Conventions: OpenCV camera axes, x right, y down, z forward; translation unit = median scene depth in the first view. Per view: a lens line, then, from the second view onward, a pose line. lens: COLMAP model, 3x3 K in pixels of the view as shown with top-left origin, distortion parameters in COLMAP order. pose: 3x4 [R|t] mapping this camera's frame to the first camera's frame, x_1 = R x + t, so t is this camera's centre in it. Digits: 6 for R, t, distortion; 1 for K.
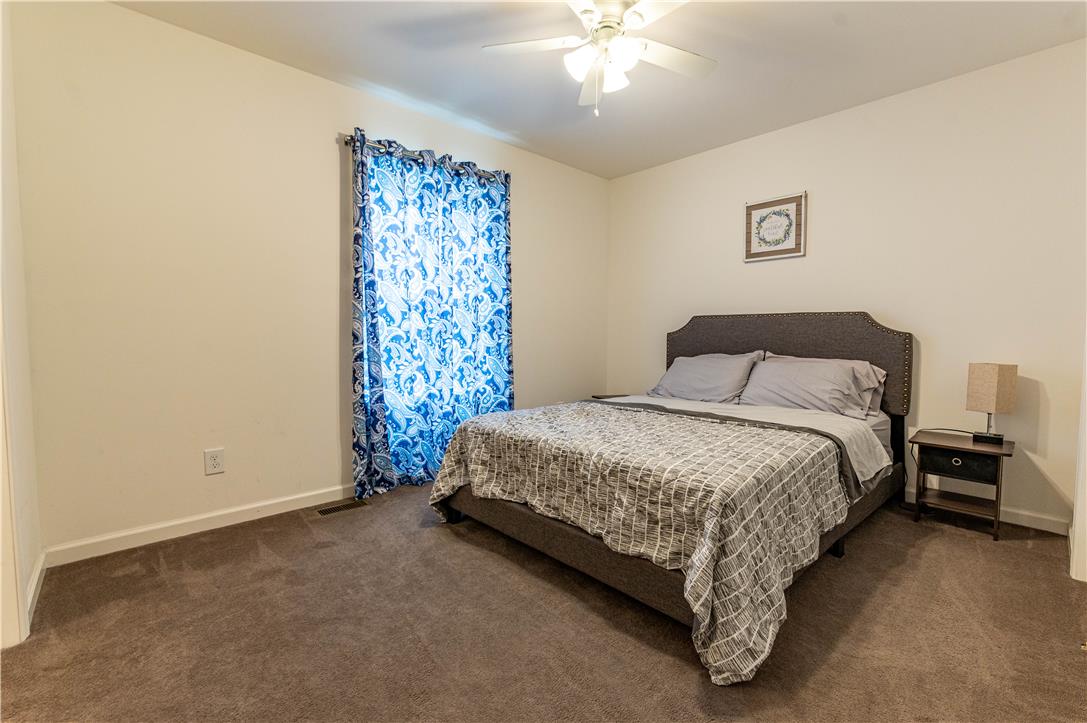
lens RADIAL K [[469.2, 0, 565.5], [0, 469.2, 363.3], [0, 0, 1]] dist [-0.000525, 0.001130]
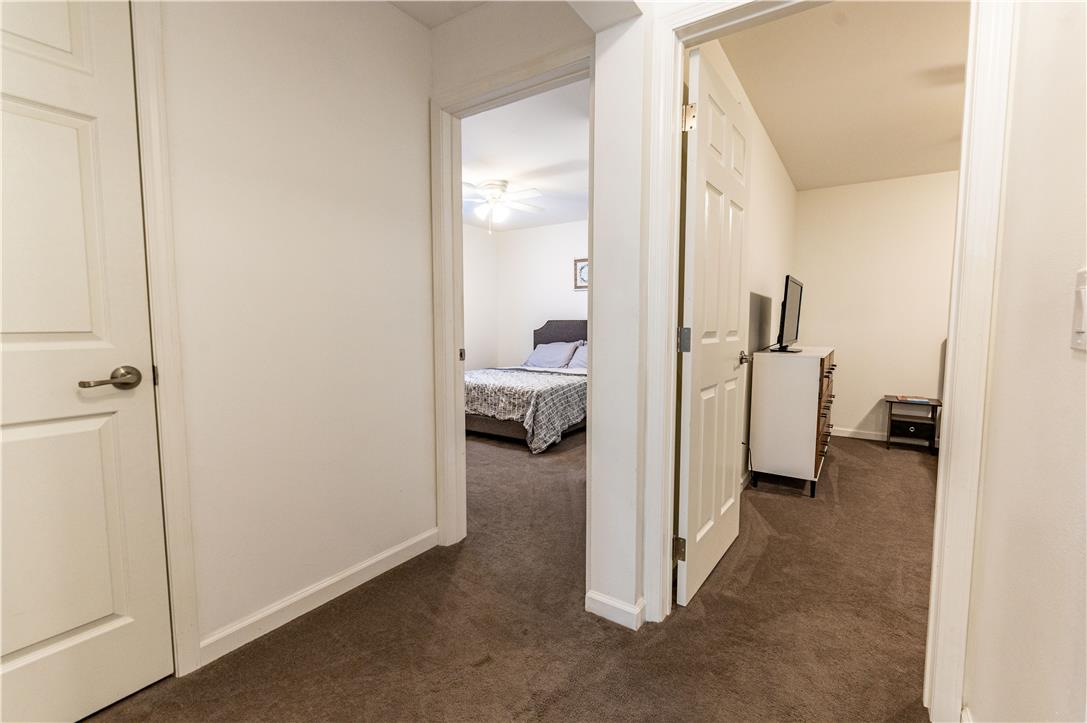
lens RADIAL K [[469.2, 0, 562.7], [0, 469.2, 361.5], [0, 0, 1]] dist [-0.000525, 0.001130]
pose [[0.976253, -0.018525, 0.215841, -0.081076], [0.014310, 0.999676, 0.021074, 0.024281], [-0.216162, -0.017485, 0.976201, -1.165185]]
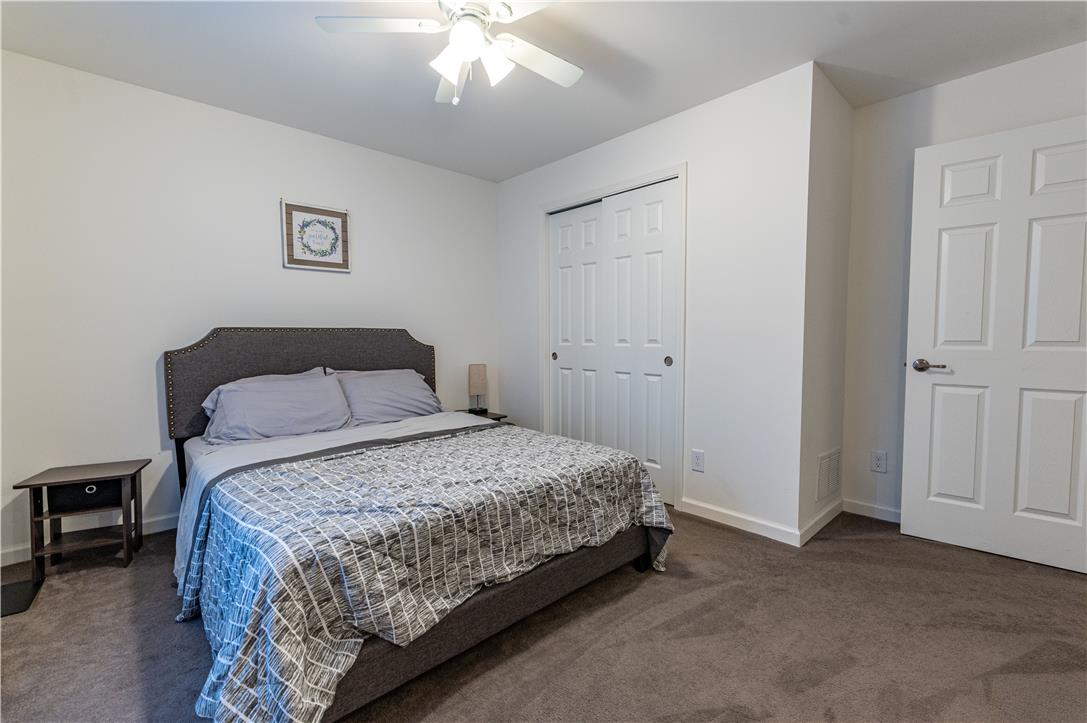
lens RADIAL K [[469.2, 0, 549.5], [0, 469.2, 366.9], [0, 0, 1]] dist [-0.000525, 0.001130]
pose [[0.028455, -0.072768, 0.996943, -0.760673], [0.066571, 0.995270, 0.070746, -0.097050], [-0.997376, 0.064354, 0.033165, 0.784735]]
